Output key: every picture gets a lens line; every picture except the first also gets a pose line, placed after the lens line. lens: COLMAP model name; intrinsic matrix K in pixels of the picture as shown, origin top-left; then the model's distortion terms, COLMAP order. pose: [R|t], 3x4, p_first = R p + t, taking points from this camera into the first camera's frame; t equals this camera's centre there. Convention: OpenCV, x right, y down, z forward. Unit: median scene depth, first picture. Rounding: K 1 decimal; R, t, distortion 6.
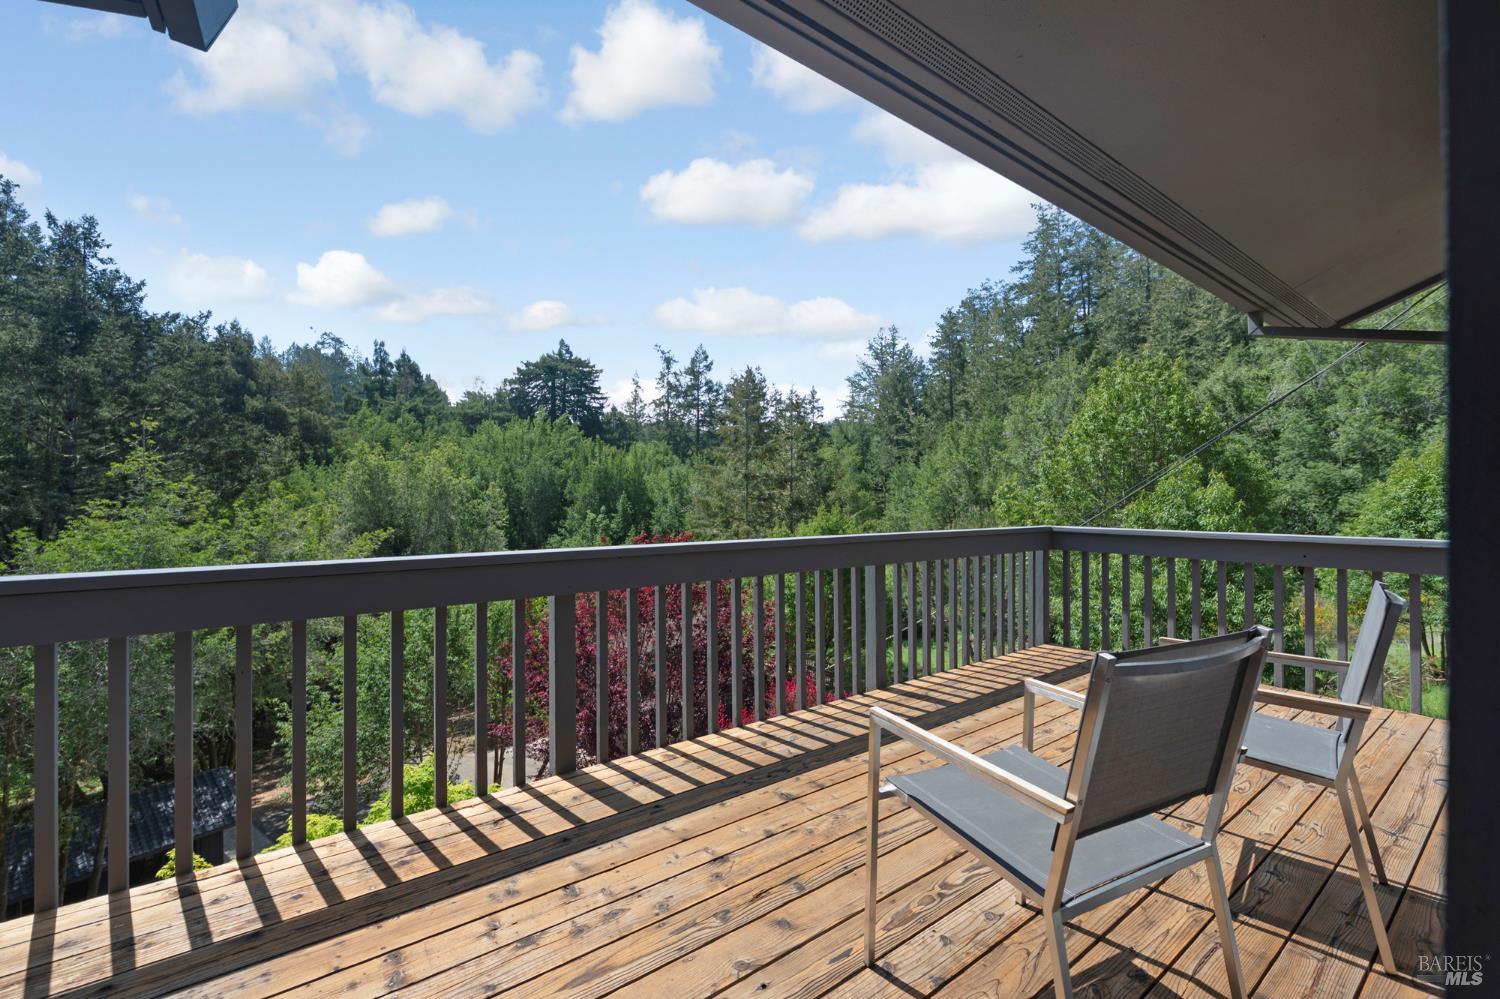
lens RADIAL K [[605.0, 0, 722.3], [0, 605.0, 499.2], [0, 0, 1]] dist [-0.004541, -0.000119]
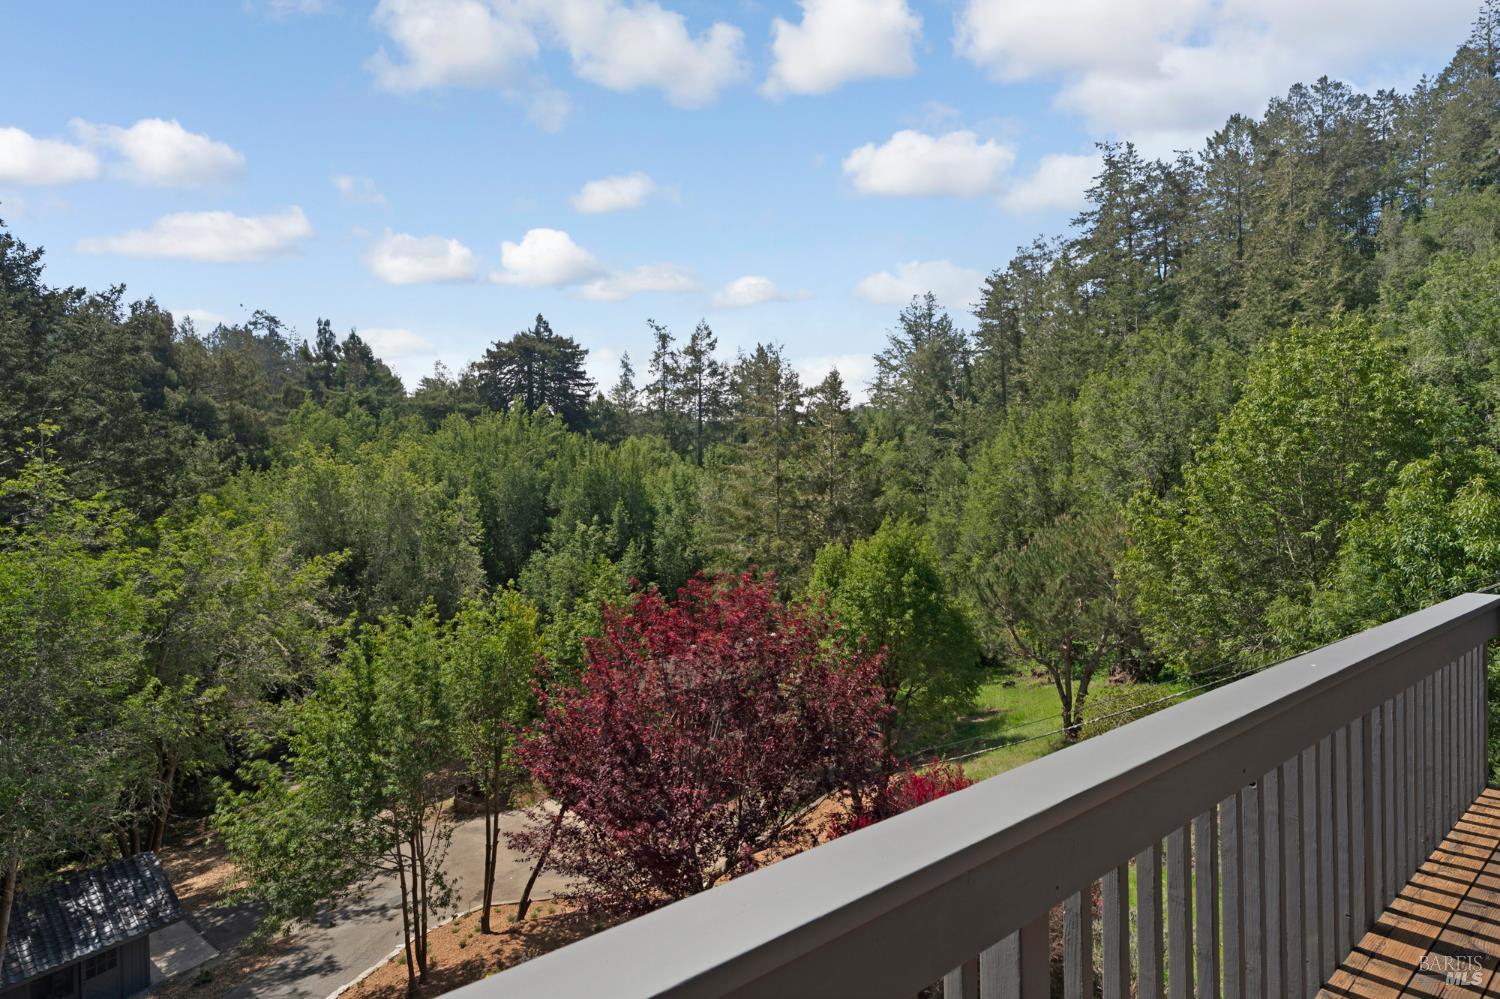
lens RADIAL K [[712.9, 0, 710.7], [0, 712.9, 503.0], [0, 0, 1]] dist [-0.000123, -0.001053]
pose [[0.999832, -0.011181, -0.014540, -0.017741], [0.011222, 0.999933, 0.002764, -0.004594], [0.014508, -0.002927, 0.999890, 0.019097]]
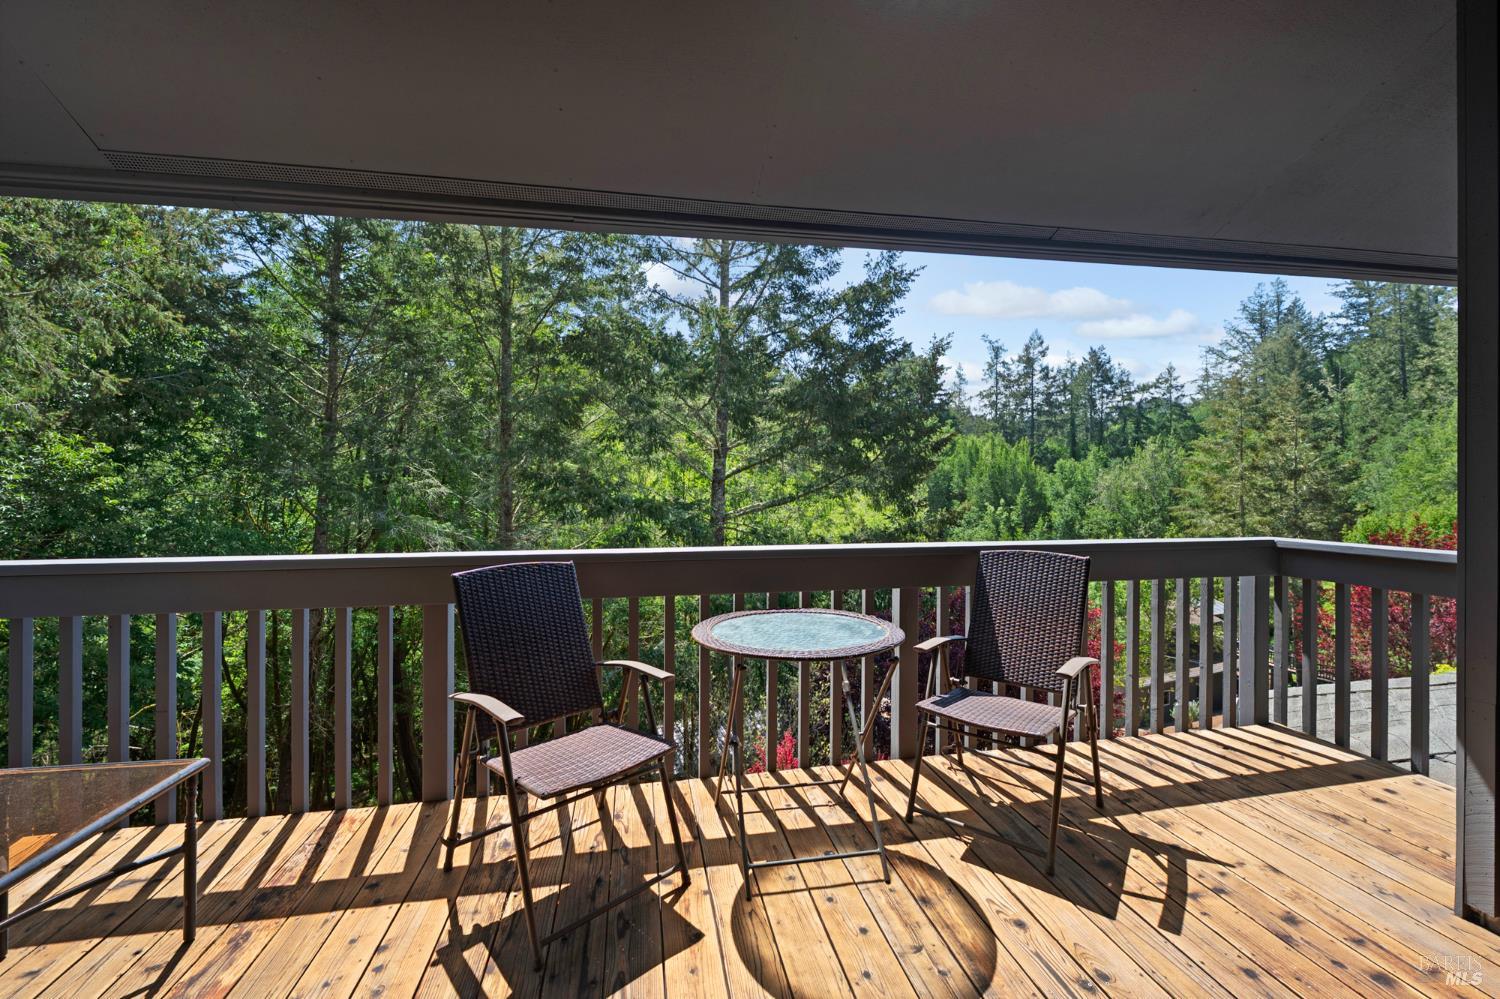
lens RADIAL K [[607.7, 0, 743.8], [0, 607.7, 484.8], [0, 0, 1]] dist [0.004961, -0.000243]
pose [[0.917739, -0.010891, -0.397035, -0.108404], [0.005454, 0.999875, -0.014820, -0.000920], [0.397147, 0.011436, 0.917684, -0.077968]]
